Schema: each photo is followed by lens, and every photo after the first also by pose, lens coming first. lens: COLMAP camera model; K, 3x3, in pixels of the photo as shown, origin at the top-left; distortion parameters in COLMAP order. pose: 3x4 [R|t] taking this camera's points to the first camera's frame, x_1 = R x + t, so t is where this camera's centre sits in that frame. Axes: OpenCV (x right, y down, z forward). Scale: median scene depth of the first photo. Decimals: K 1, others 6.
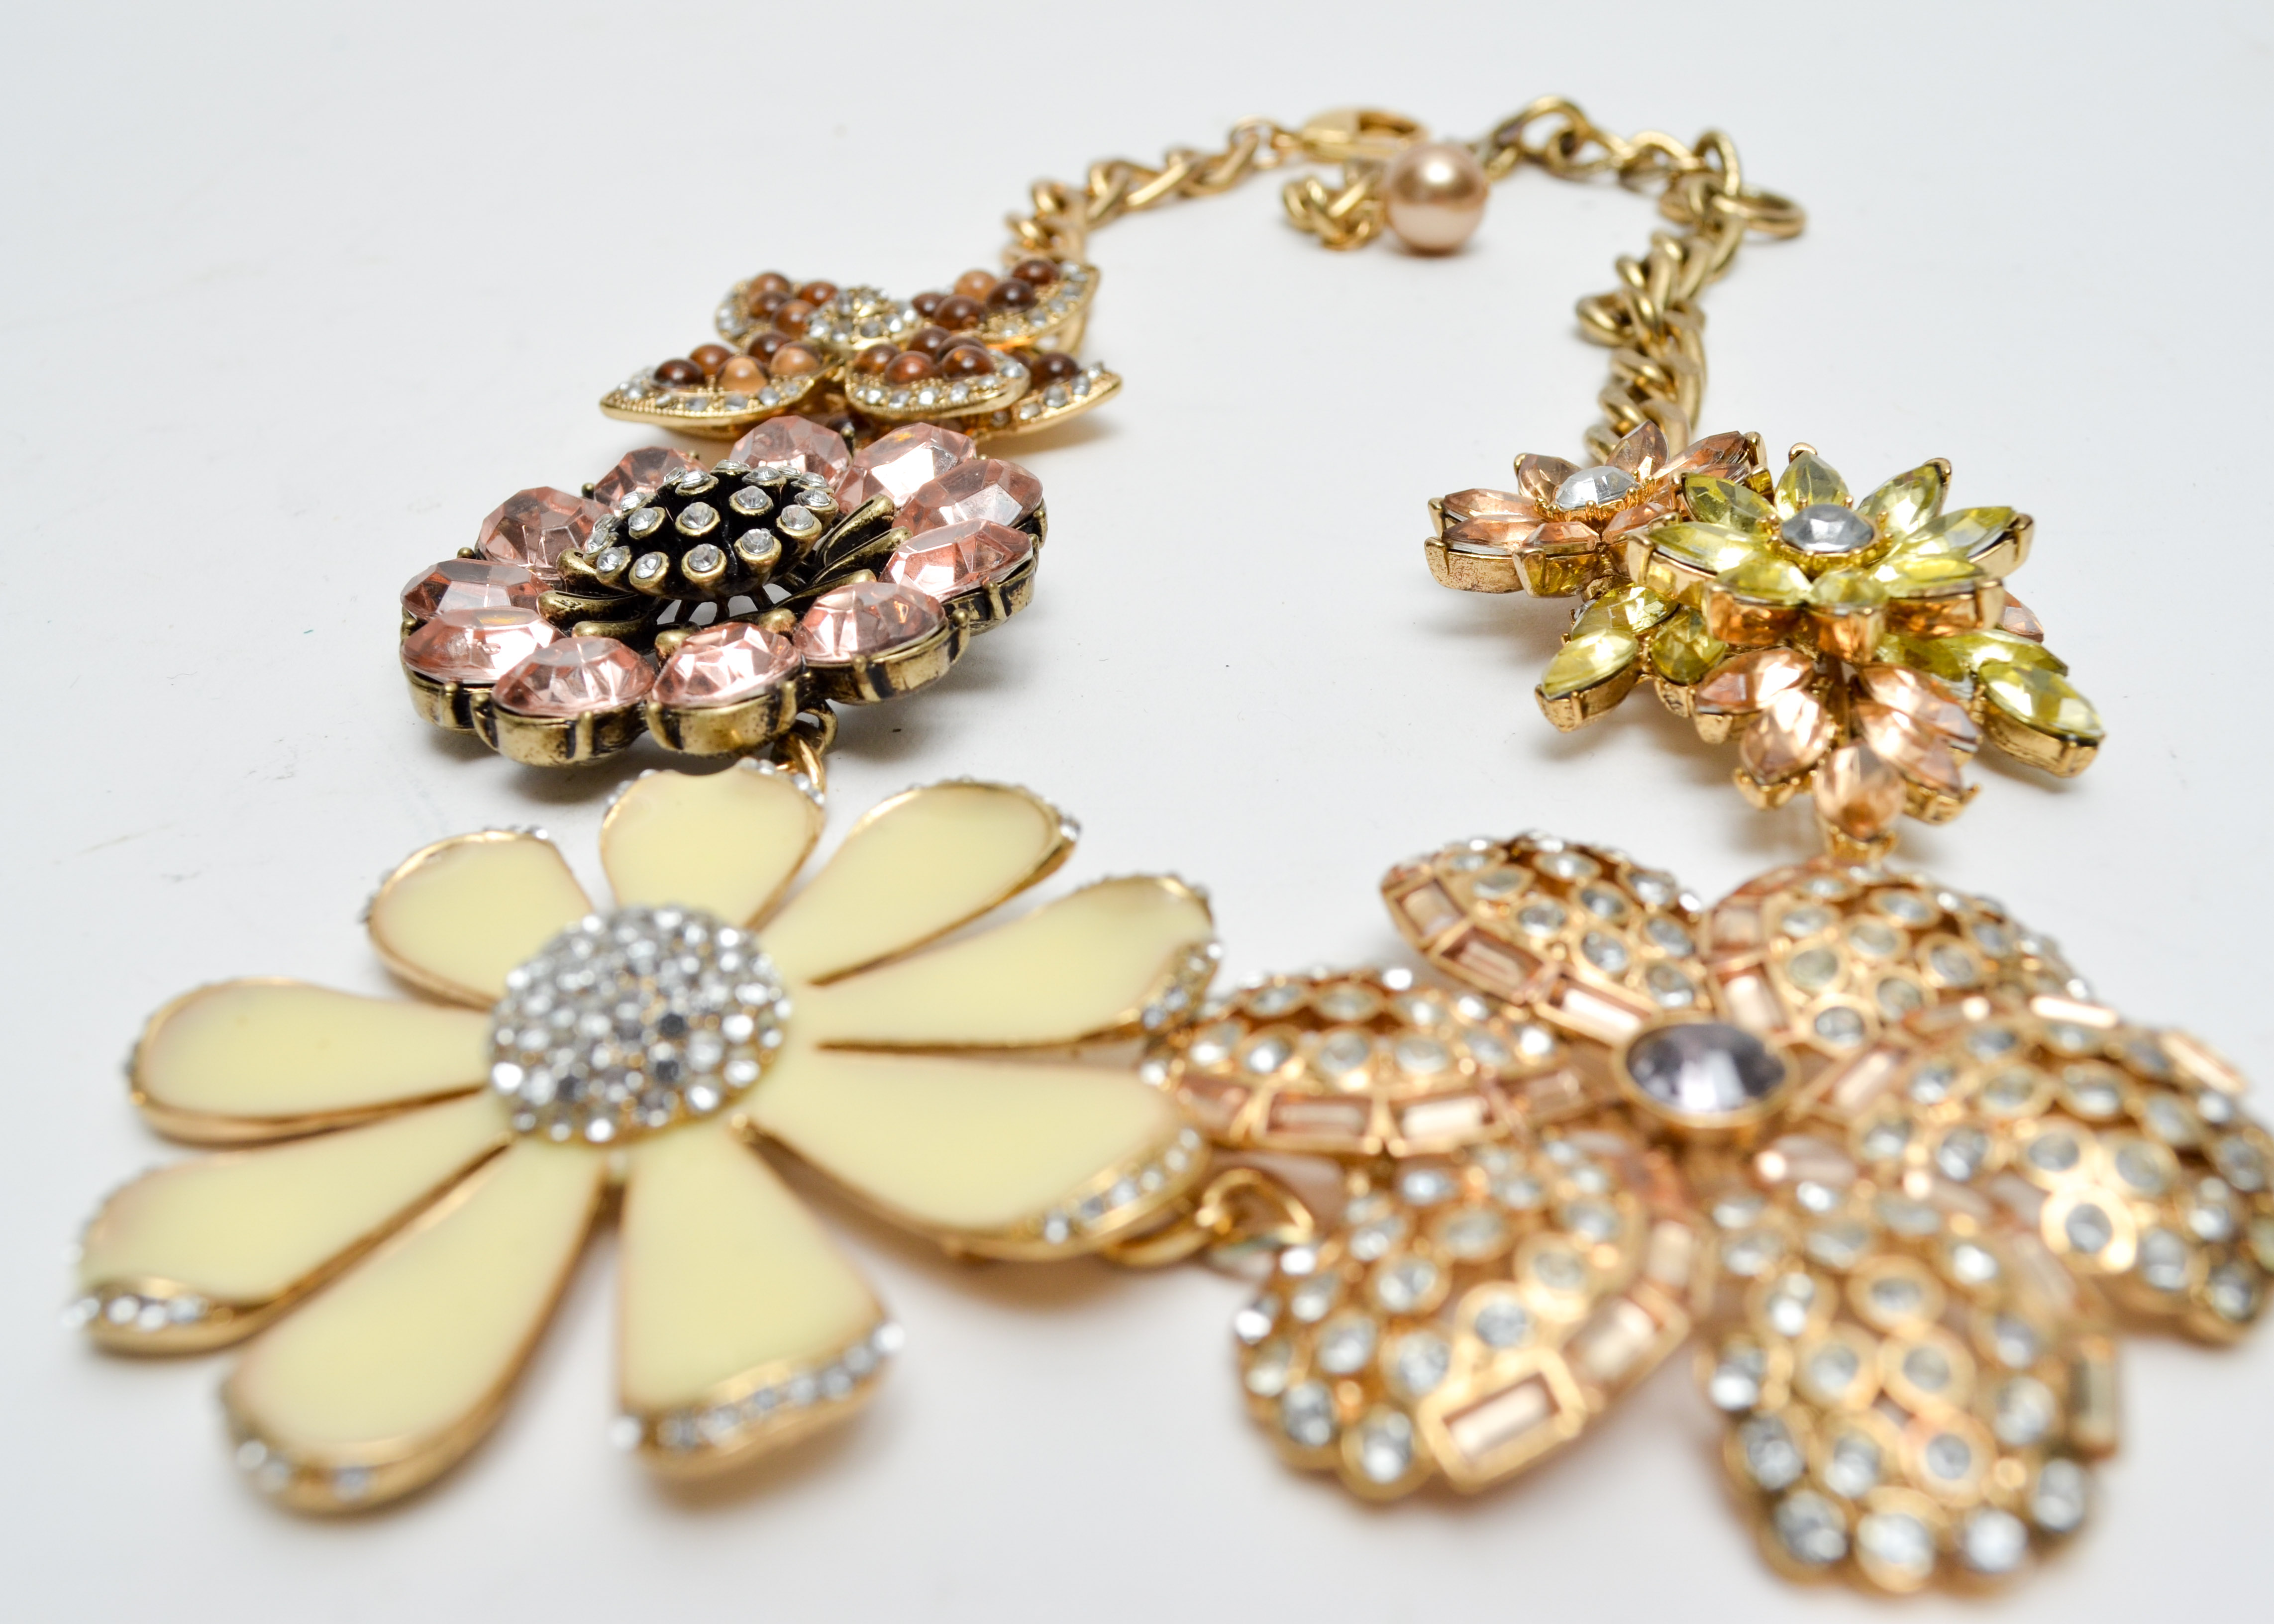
lens RADIAL K [[2523.9, 0, 1138.3], [0, 2523.9, 813.7], [0, 0, 1]] dist [-0.075497, 0.000000]
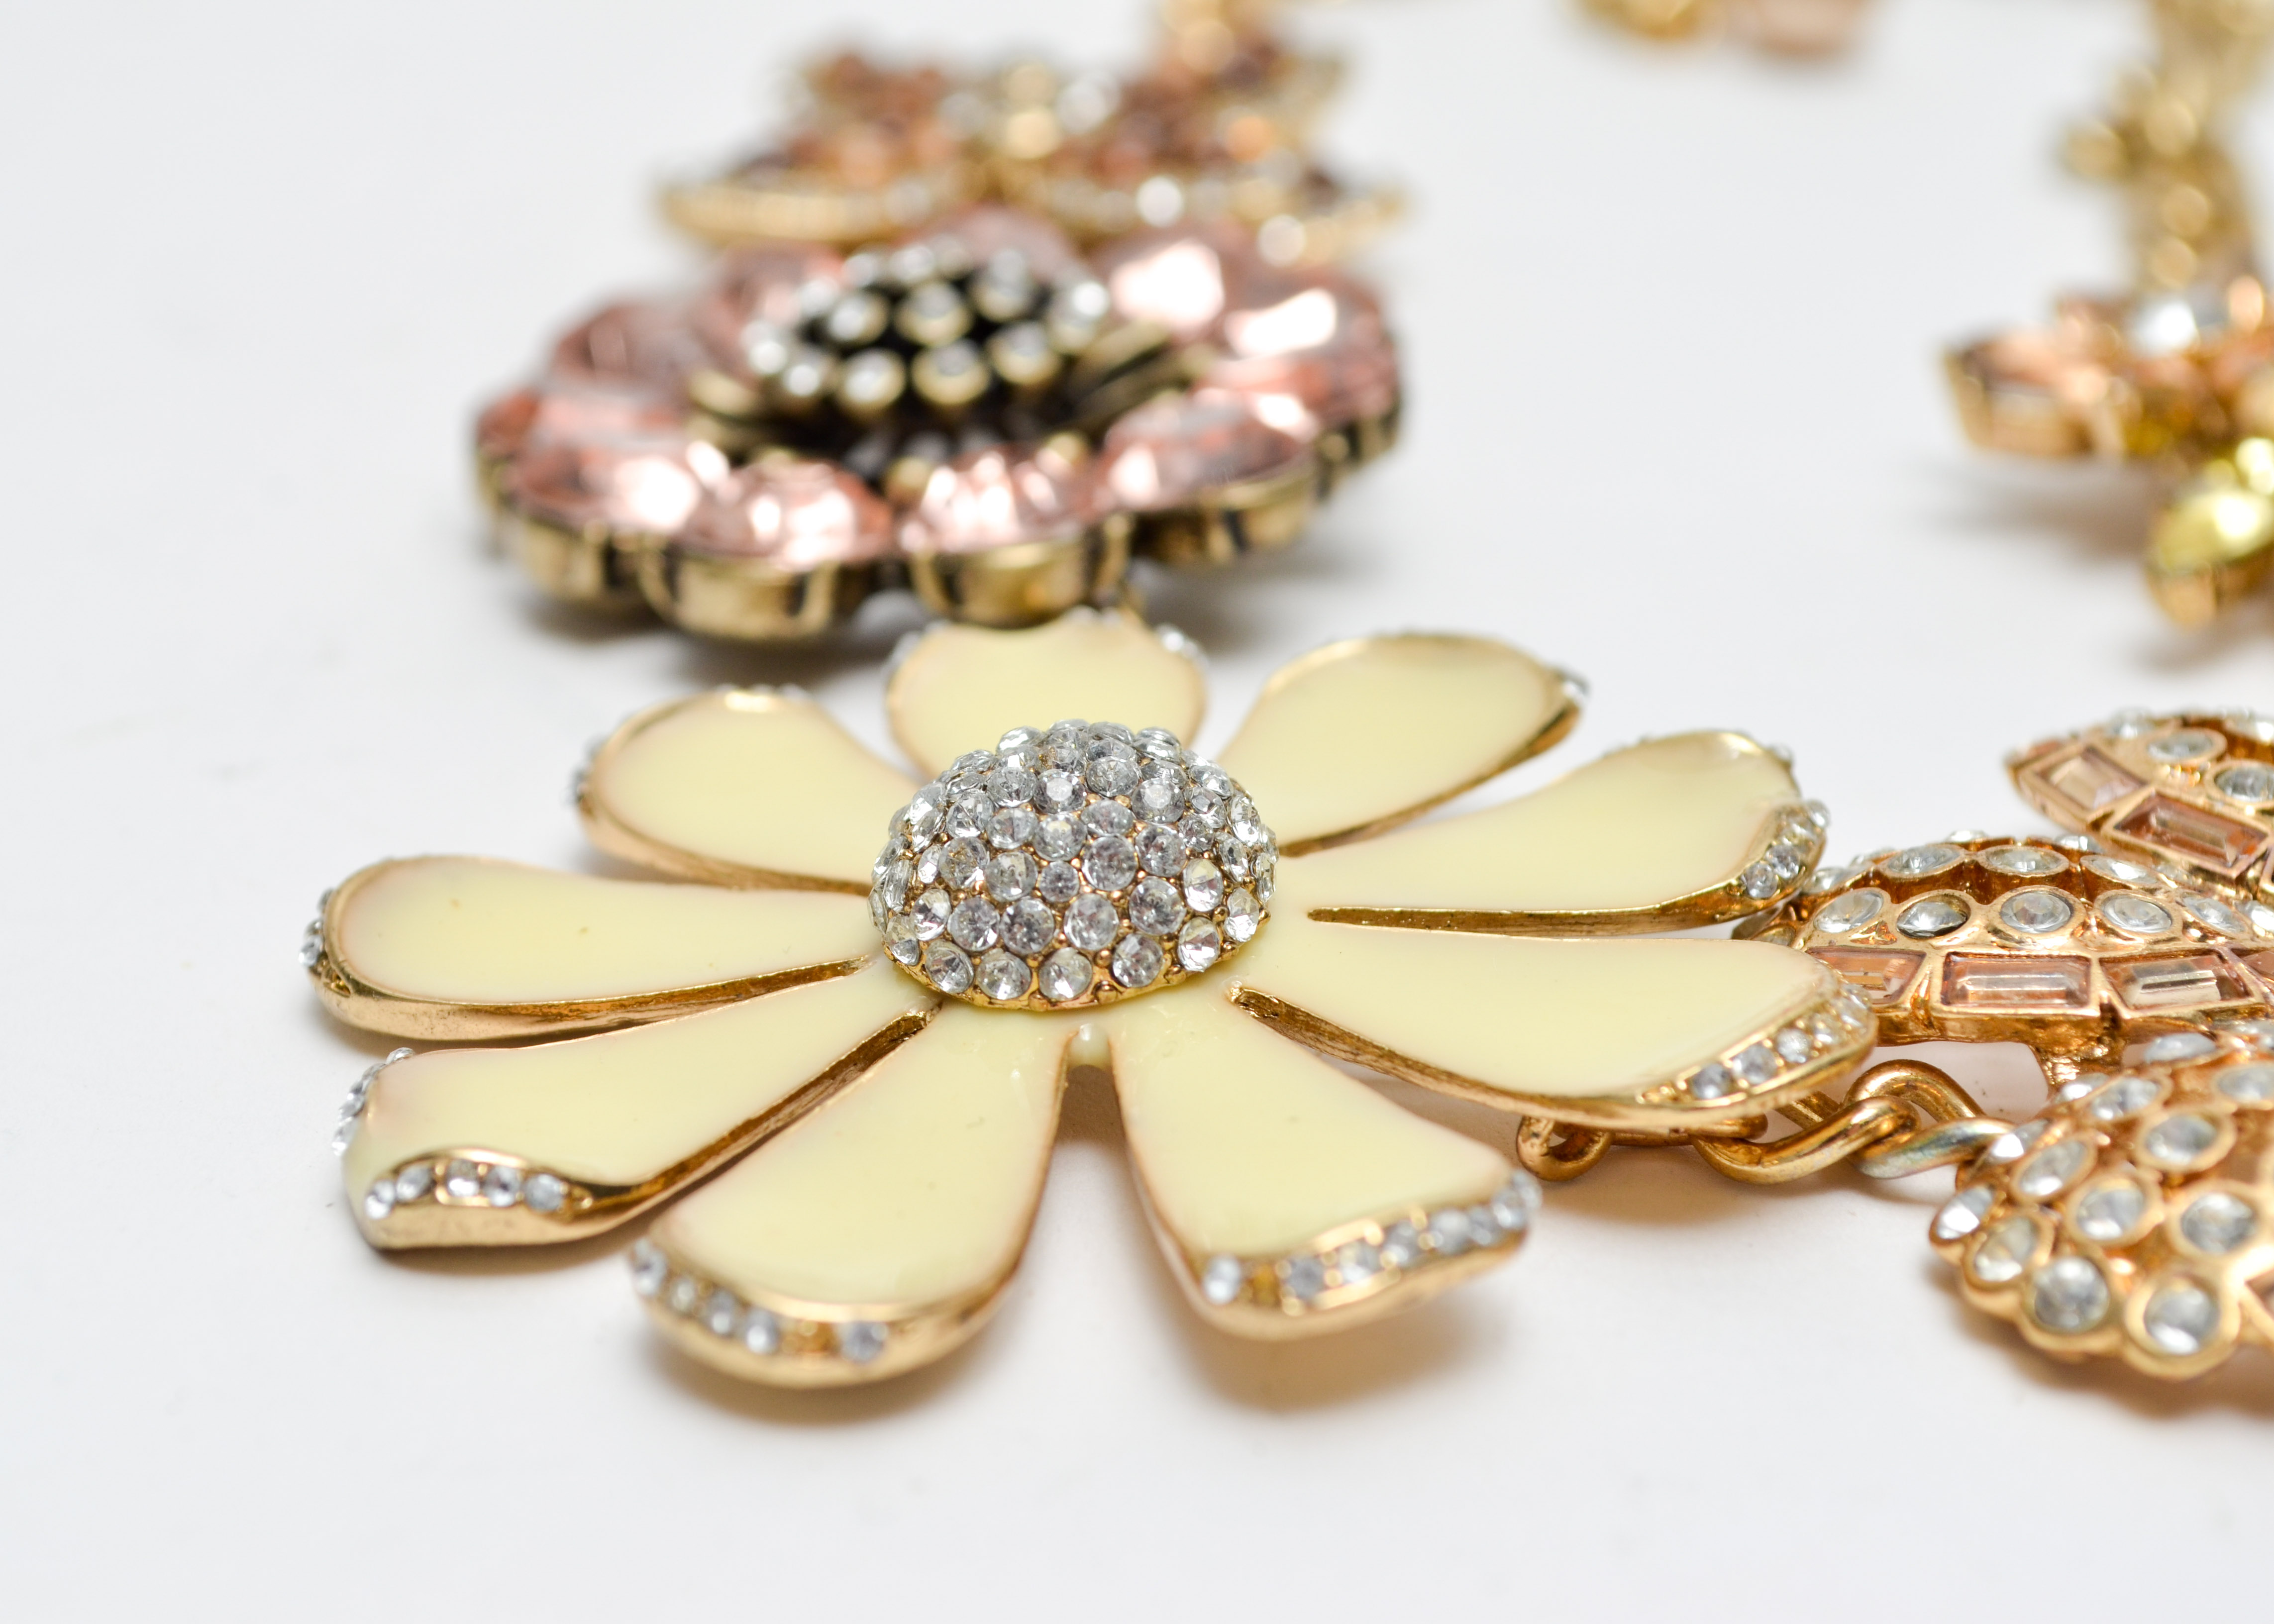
lens RADIAL K [[4741.6, 0, 1116.6], [0, 4741.6, 719.3], [0, 0, 1]] dist [0.003991, 0.000000]
pose [[0.998127, 0.023073, 0.056666, -0.213371], [-0.016047, 0.992467, -0.121456, 0.165519], [-0.059041, 0.120319, 0.990978, -0.315315]]
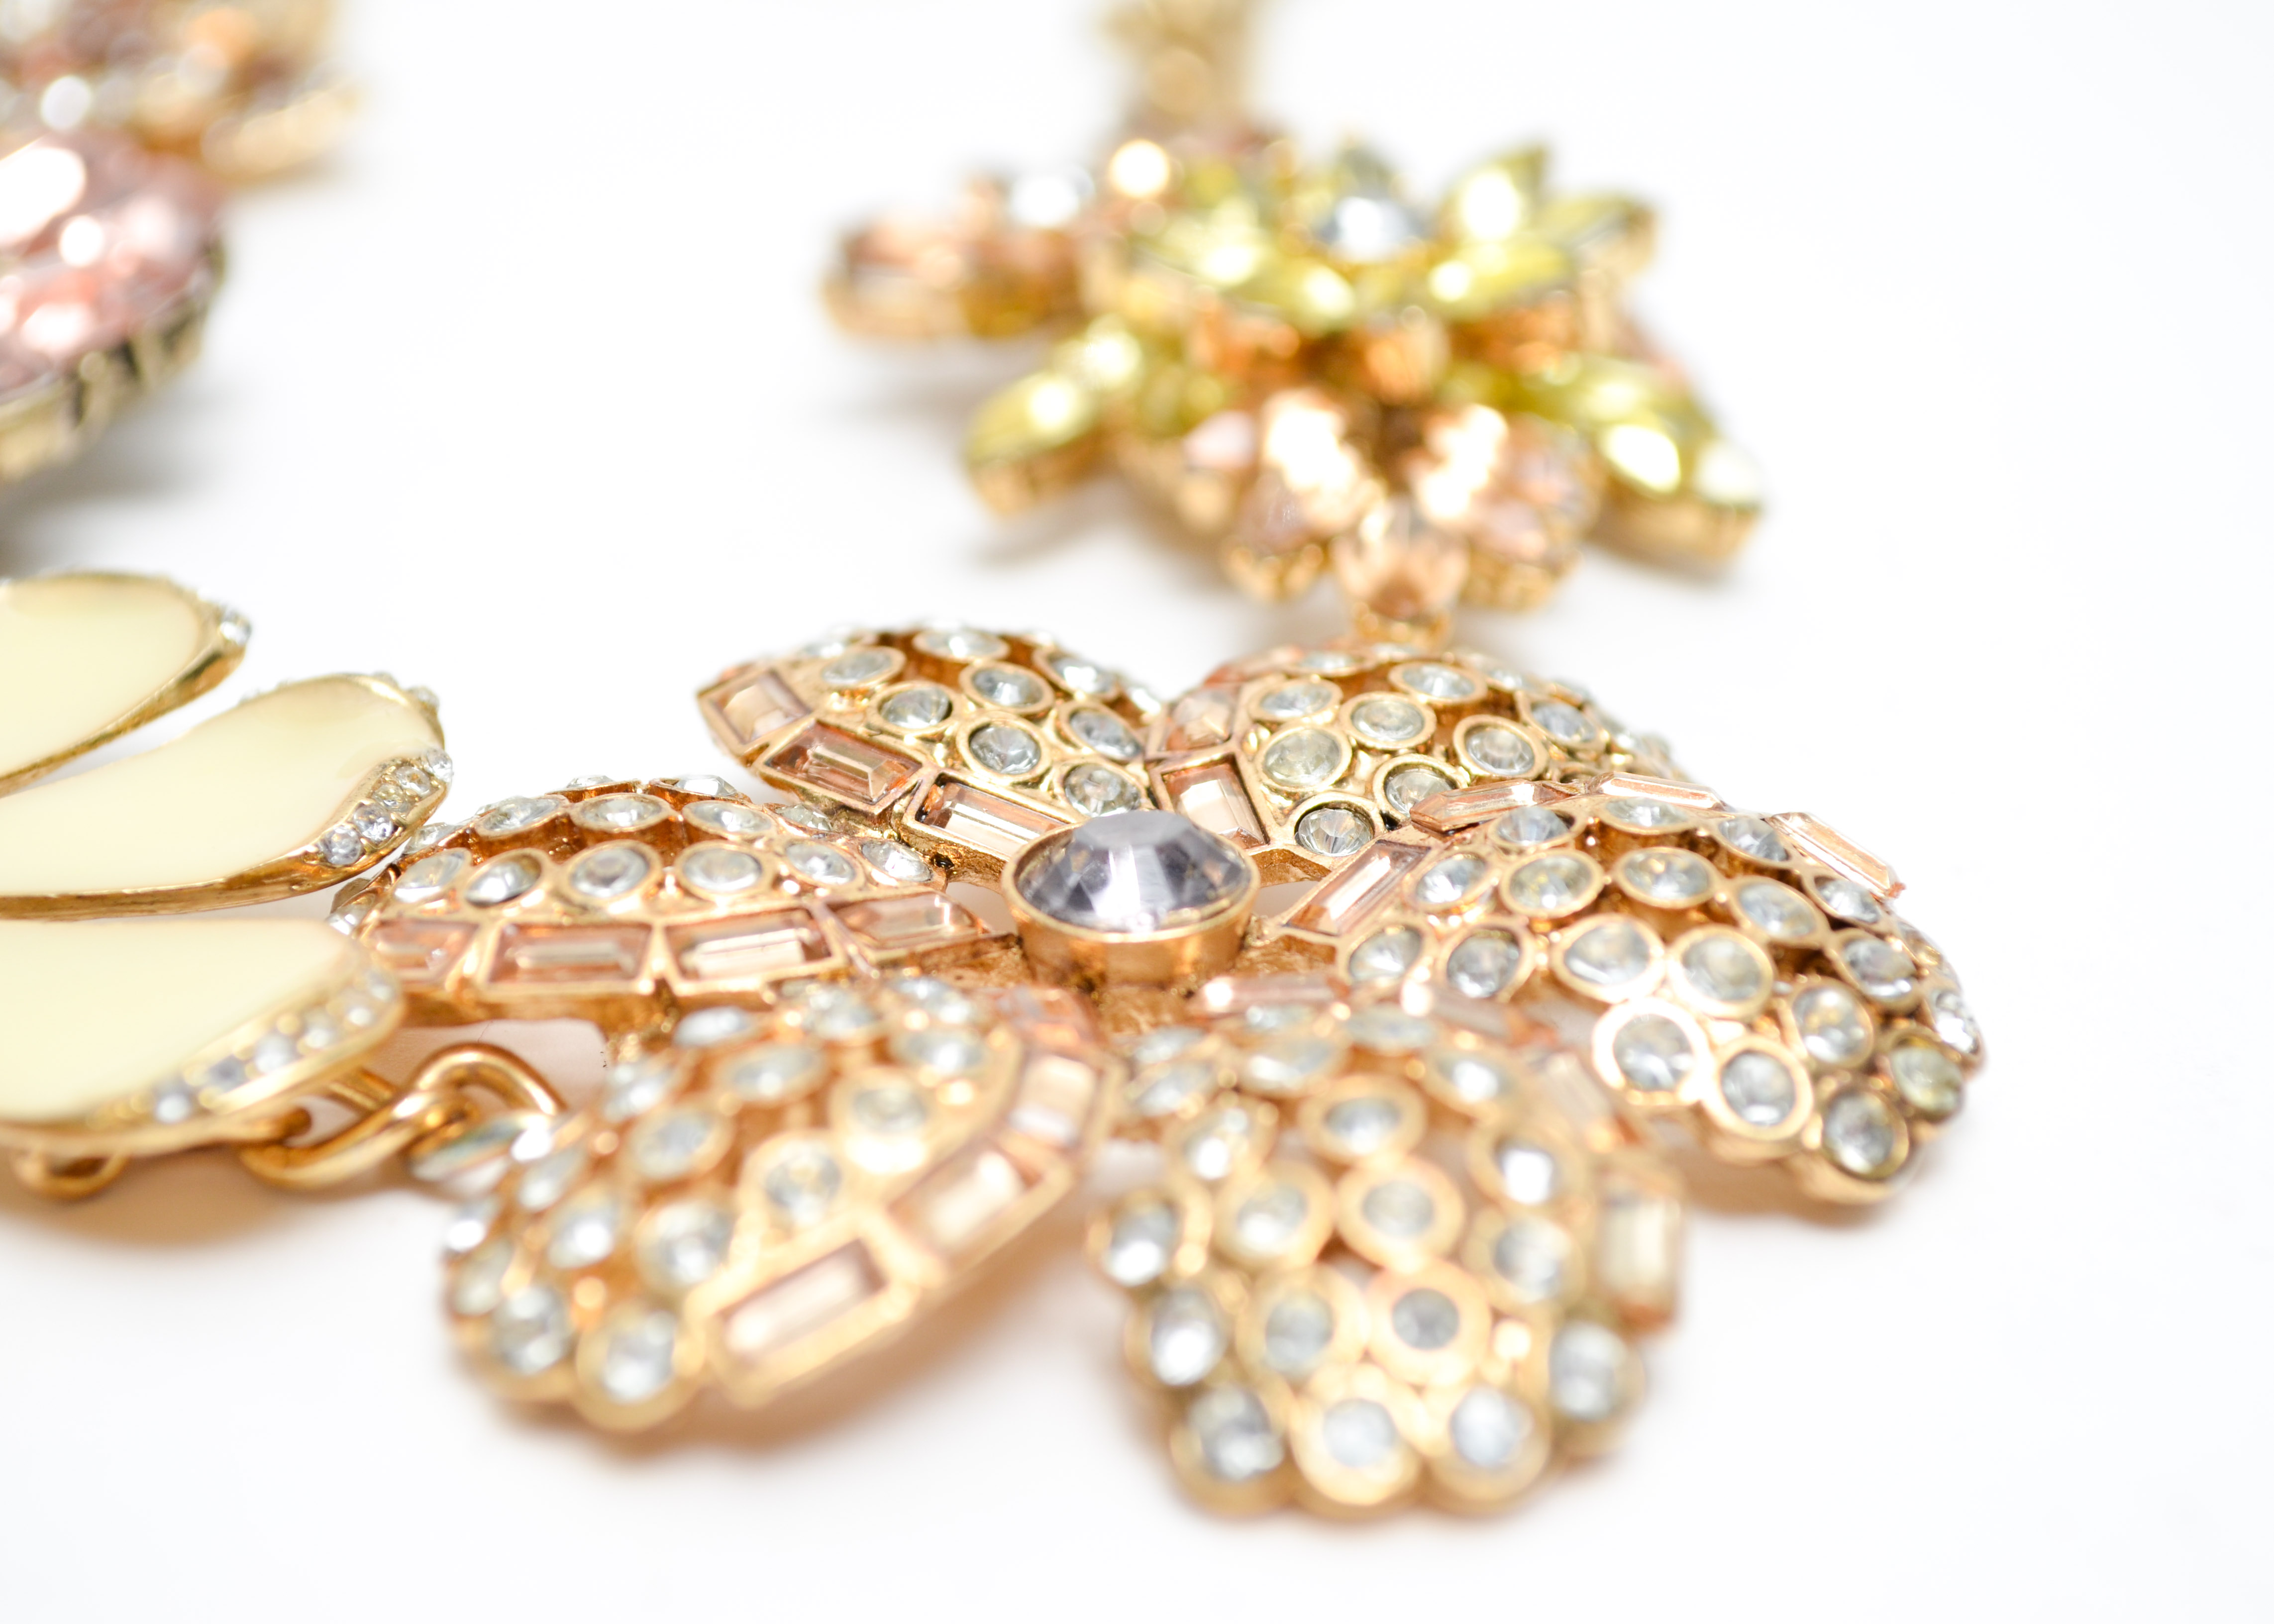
lens RADIAL K [[4103.4, 0, 1145.5], [0, 4103.4, 806.6], [0, 0, 1]] dist [0.001547, 0.000000]
pose [[0.990414, -0.025882, 0.135688, 0.057291], [0.033709, 0.997878, -0.055705, 0.110808], [-0.133958, 0.059745, 0.989184, -0.100653]]
